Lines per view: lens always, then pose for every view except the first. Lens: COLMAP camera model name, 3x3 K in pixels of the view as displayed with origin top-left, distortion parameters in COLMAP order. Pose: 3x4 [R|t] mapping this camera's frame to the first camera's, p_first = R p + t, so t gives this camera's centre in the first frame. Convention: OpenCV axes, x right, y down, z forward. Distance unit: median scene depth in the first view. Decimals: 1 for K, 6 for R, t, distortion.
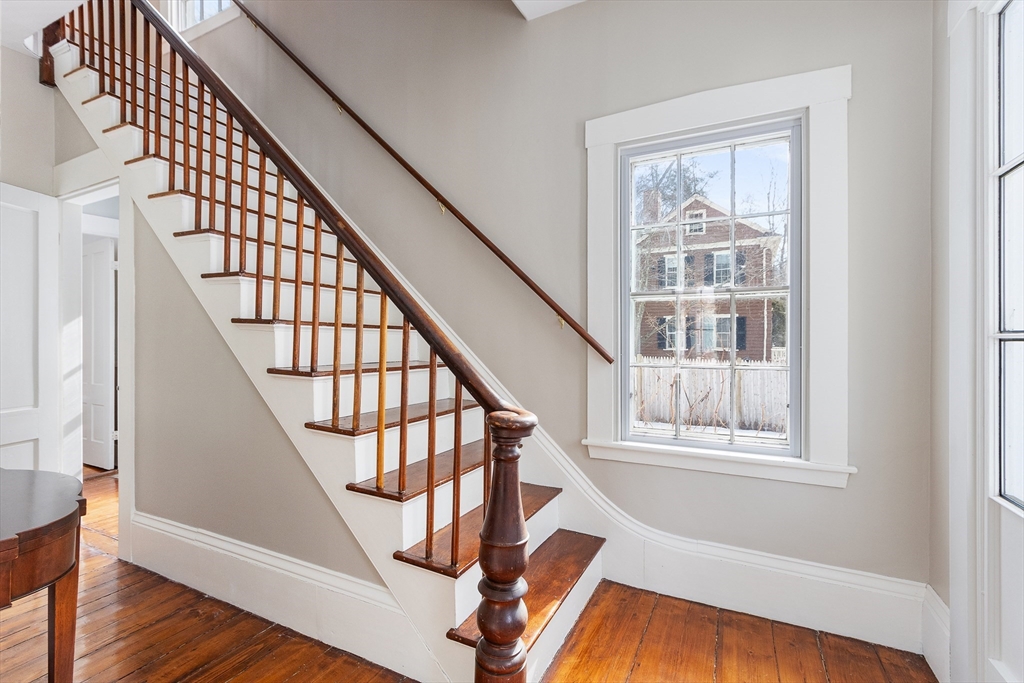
lens RADIAL K [[465.1, 0, 512.0], [0, 465.1, 341.5], [0, 0, 1]] dist [0.001578, -0.000099]
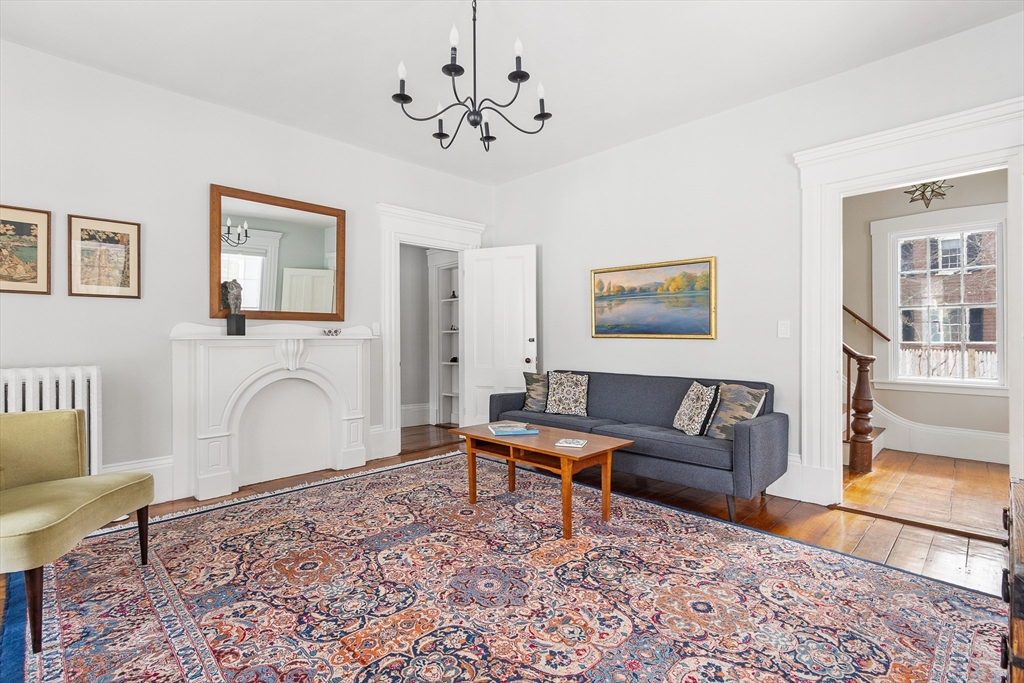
lens RADIAL K [[475.7, 0, 498.5], [0, 475.7, 336.6], [0, 0, 1]] dist [0.001003, -0.000284]
pose [[0.945265, -0.002932, -0.326290, -0.770967], [0.002704, 0.999996, -0.001152, 0.026125], [0.326292, 0.000207, 0.945269, -1.637283]]
